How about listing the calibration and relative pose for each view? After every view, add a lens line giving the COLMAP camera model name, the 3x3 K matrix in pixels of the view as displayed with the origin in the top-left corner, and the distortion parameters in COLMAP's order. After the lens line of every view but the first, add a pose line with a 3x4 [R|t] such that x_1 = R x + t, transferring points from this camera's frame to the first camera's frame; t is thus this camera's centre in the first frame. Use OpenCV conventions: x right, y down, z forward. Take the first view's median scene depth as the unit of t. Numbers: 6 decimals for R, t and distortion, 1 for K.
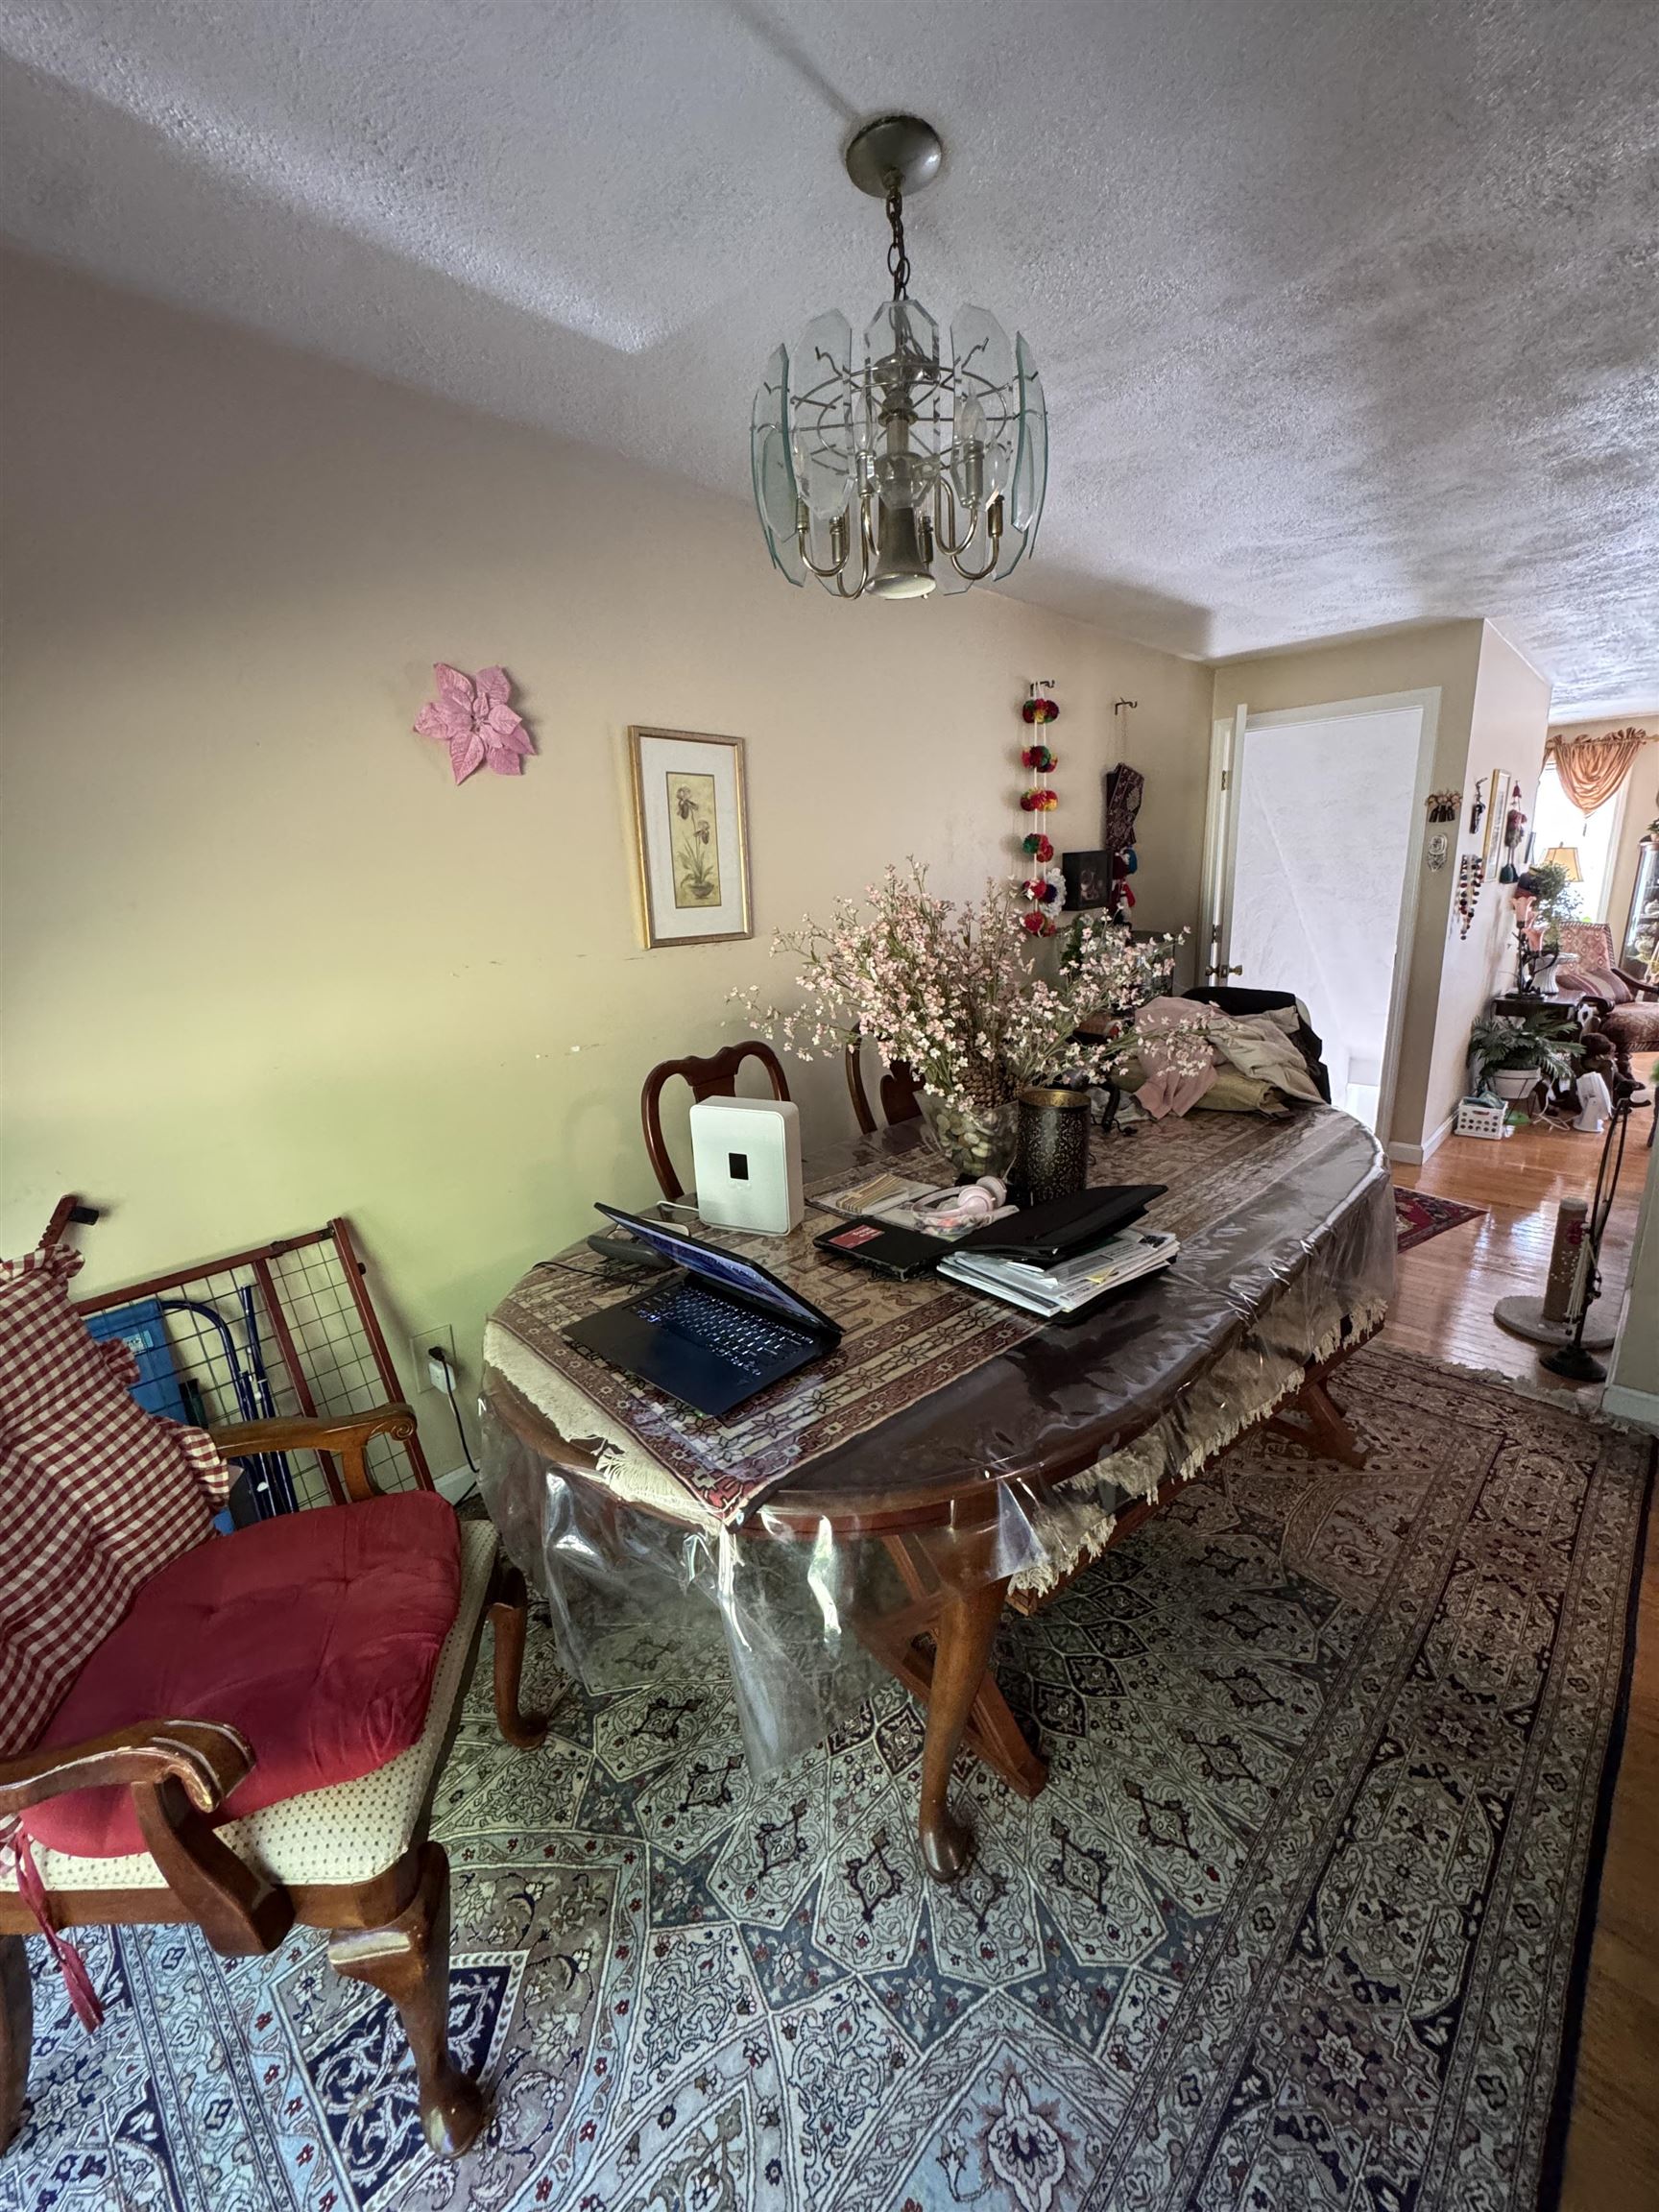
lens RADIAL K [[887.7, 0, 829.0], [0, 887.7, 1109.4], [0, 0, 1]] dist [-0.000285, 0.000093]
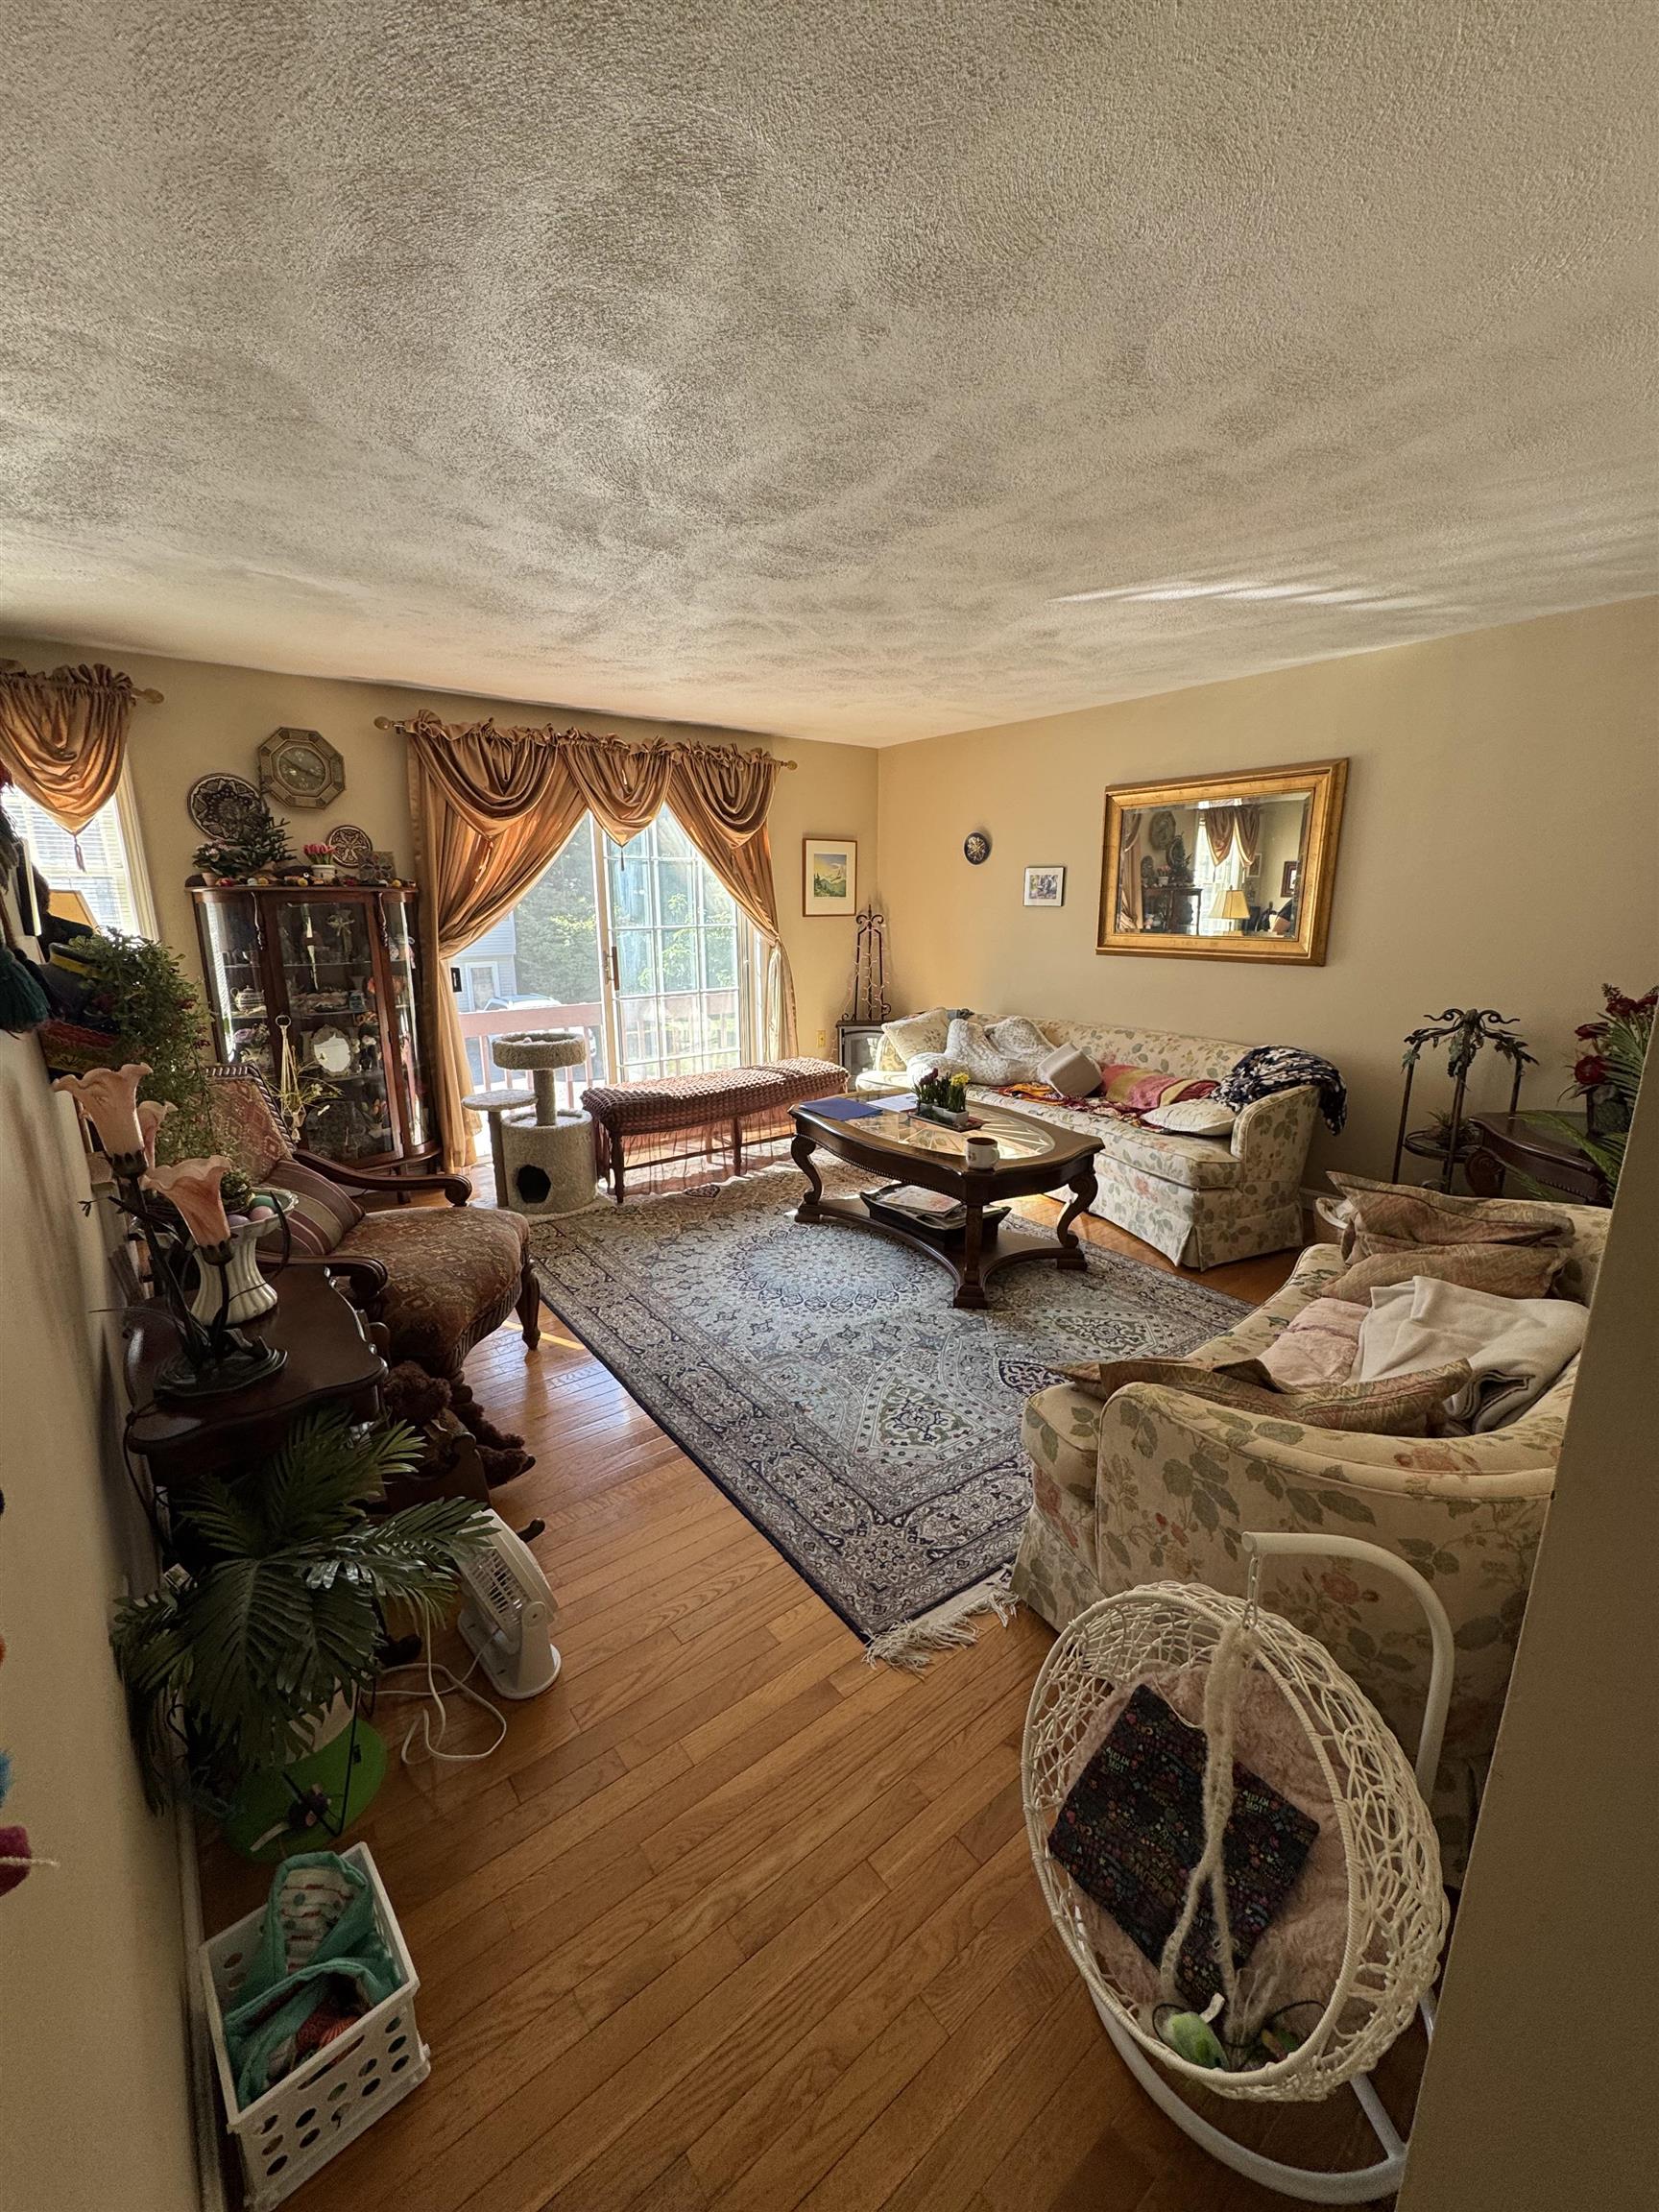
lens RADIAL K [[887.7, 0, 825.5], [0, 887.7, 1101.2], [0, 0, 1]] dist [-0.000285, 0.000093]
pose [[0.131975, -0.182494, 0.974309, 0.400363], [0.248034, 0.957719, 0.145789, -0.154140], [-0.959720, 0.222421, 0.171660, 0.551220]]
